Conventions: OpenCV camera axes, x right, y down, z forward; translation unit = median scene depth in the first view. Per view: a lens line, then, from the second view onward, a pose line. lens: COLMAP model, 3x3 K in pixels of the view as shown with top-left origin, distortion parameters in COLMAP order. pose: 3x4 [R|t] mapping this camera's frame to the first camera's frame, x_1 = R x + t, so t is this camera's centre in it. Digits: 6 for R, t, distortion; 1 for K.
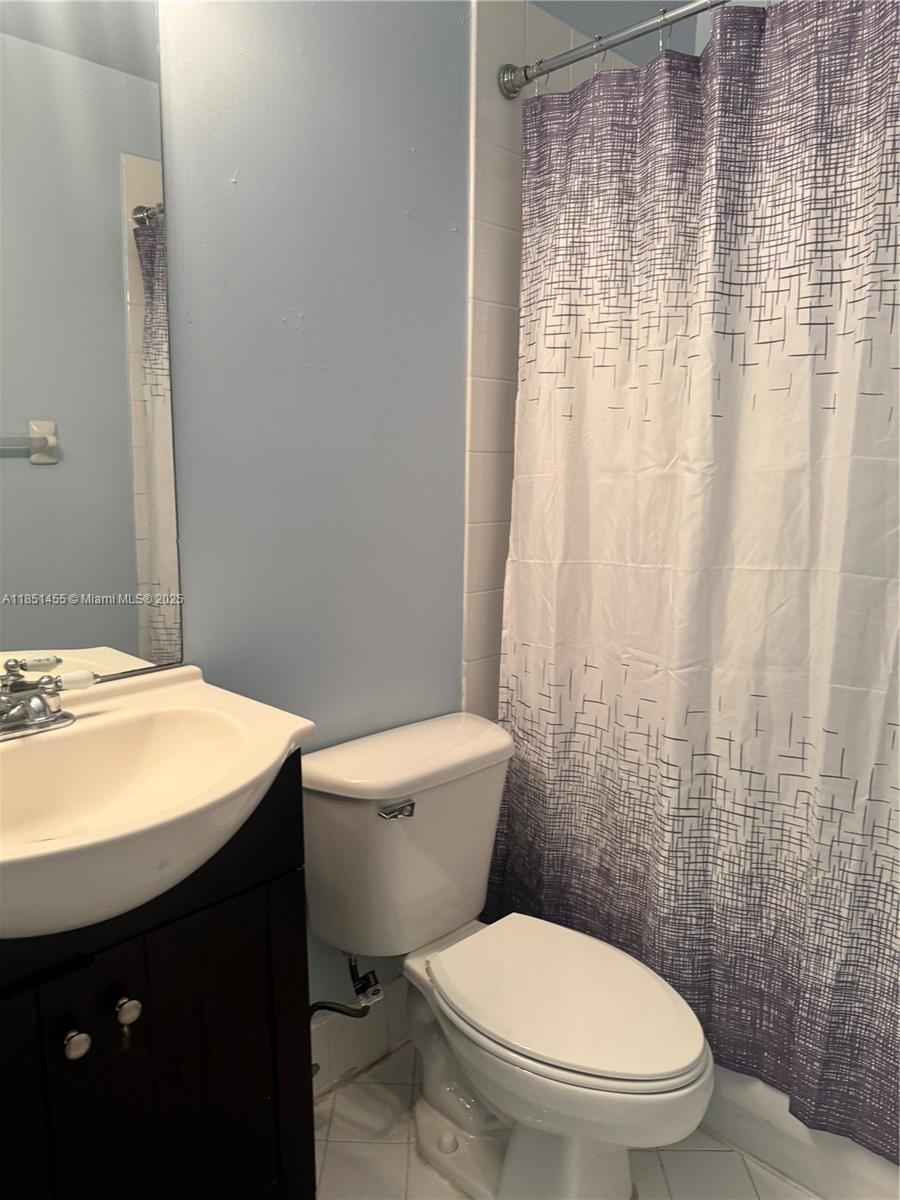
lens RADIAL K [[838.2, 0, 458.5], [0, 838.2, 588.5], [0, 0, 1]] dist [0.035780, -0.040661]
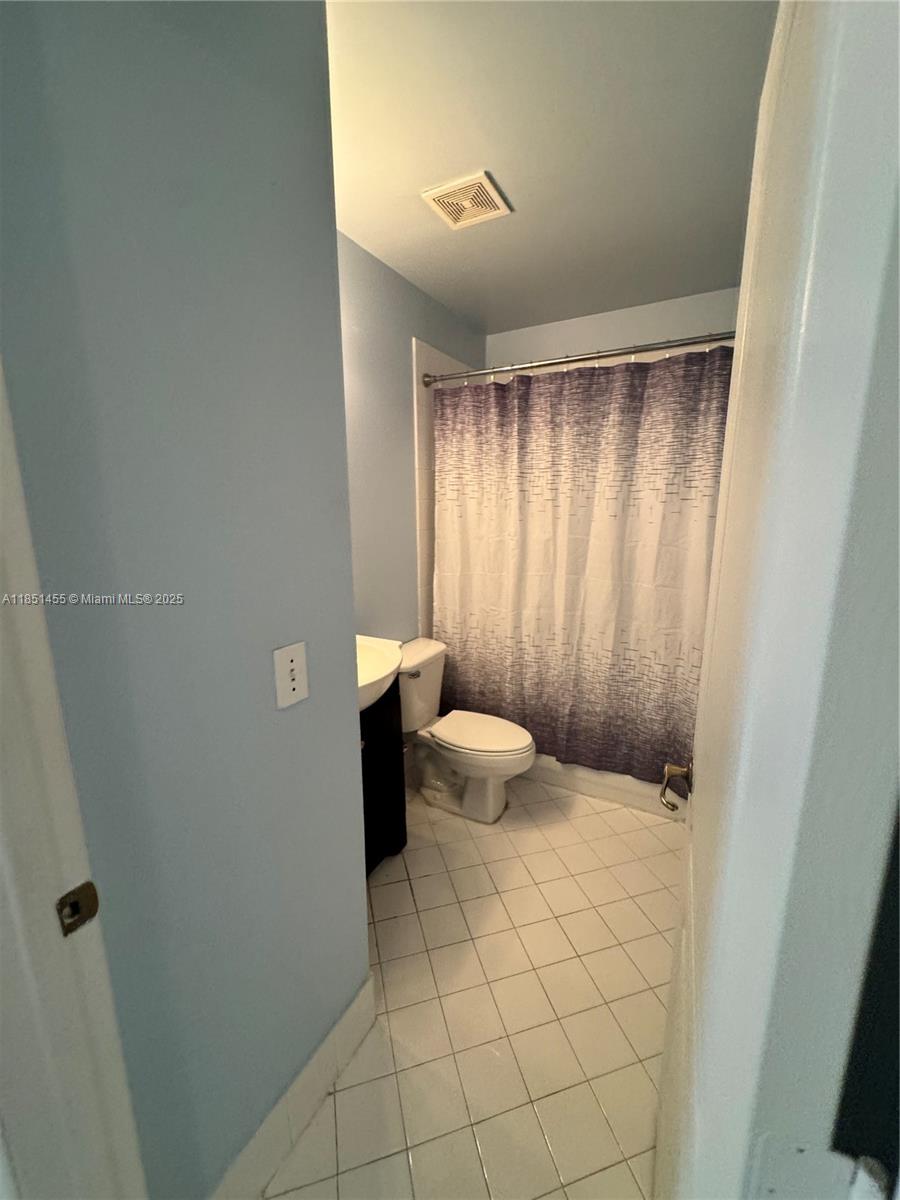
lens RADIAL K [[478.8, 0, 450.9], [0, 478.8, 599.1], [0, 0, 1]] dist [-0.000234, -0.000087]
pose [[0.957432, -0.072269, 0.279464, -0.353981], [0.059434, 0.996763, 0.054145, -0.042078], [-0.282473, -0.035231, 0.958628, -0.434949]]
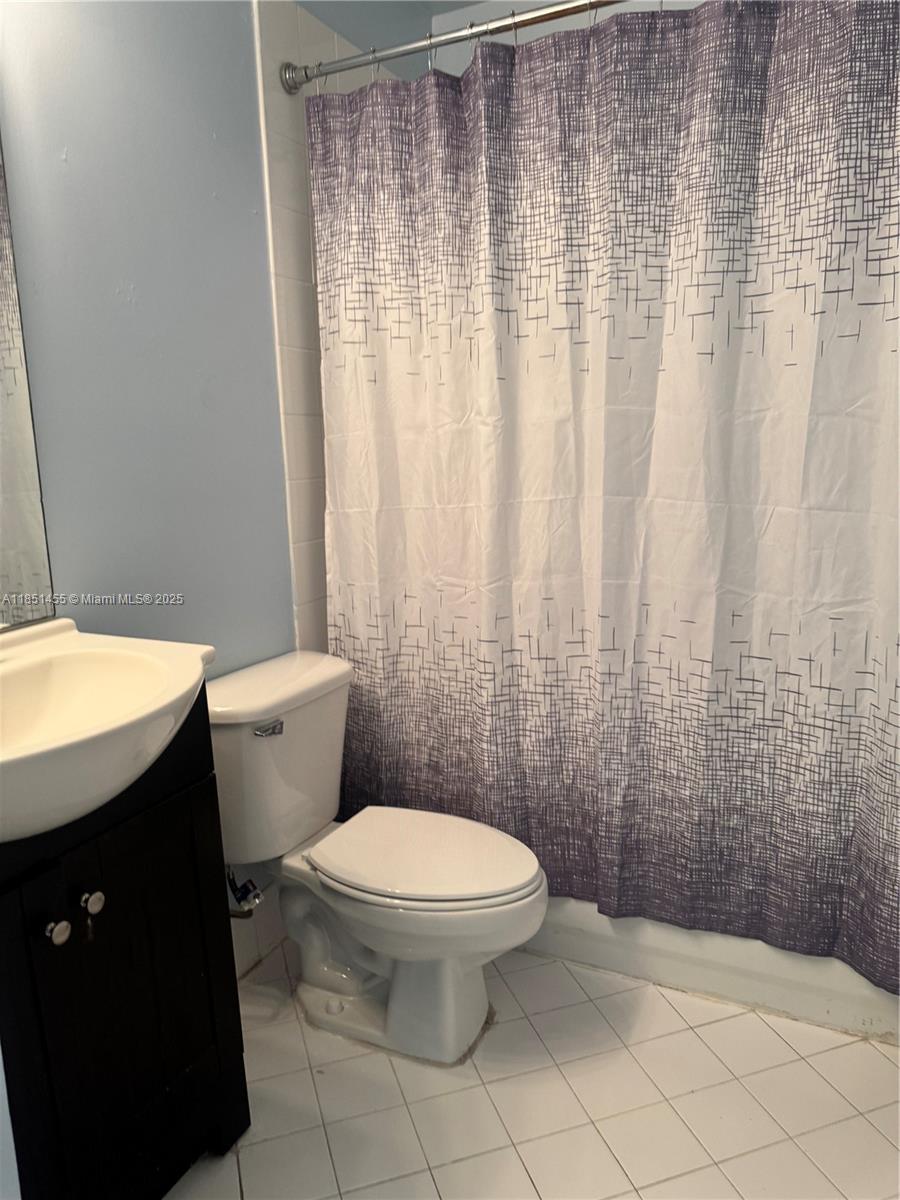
lens RADIAL K [[838.2, 0, 459.9], [0, 838.2, 602.4], [0, 0, 1]] dist [0.035780, -0.040661]
pose [[0.944184, -0.096291, 0.315030, -0.166063], [0.085158, 0.995164, 0.048950, 0.056974], [-0.318220, -0.019391, 0.947818, -0.156445]]
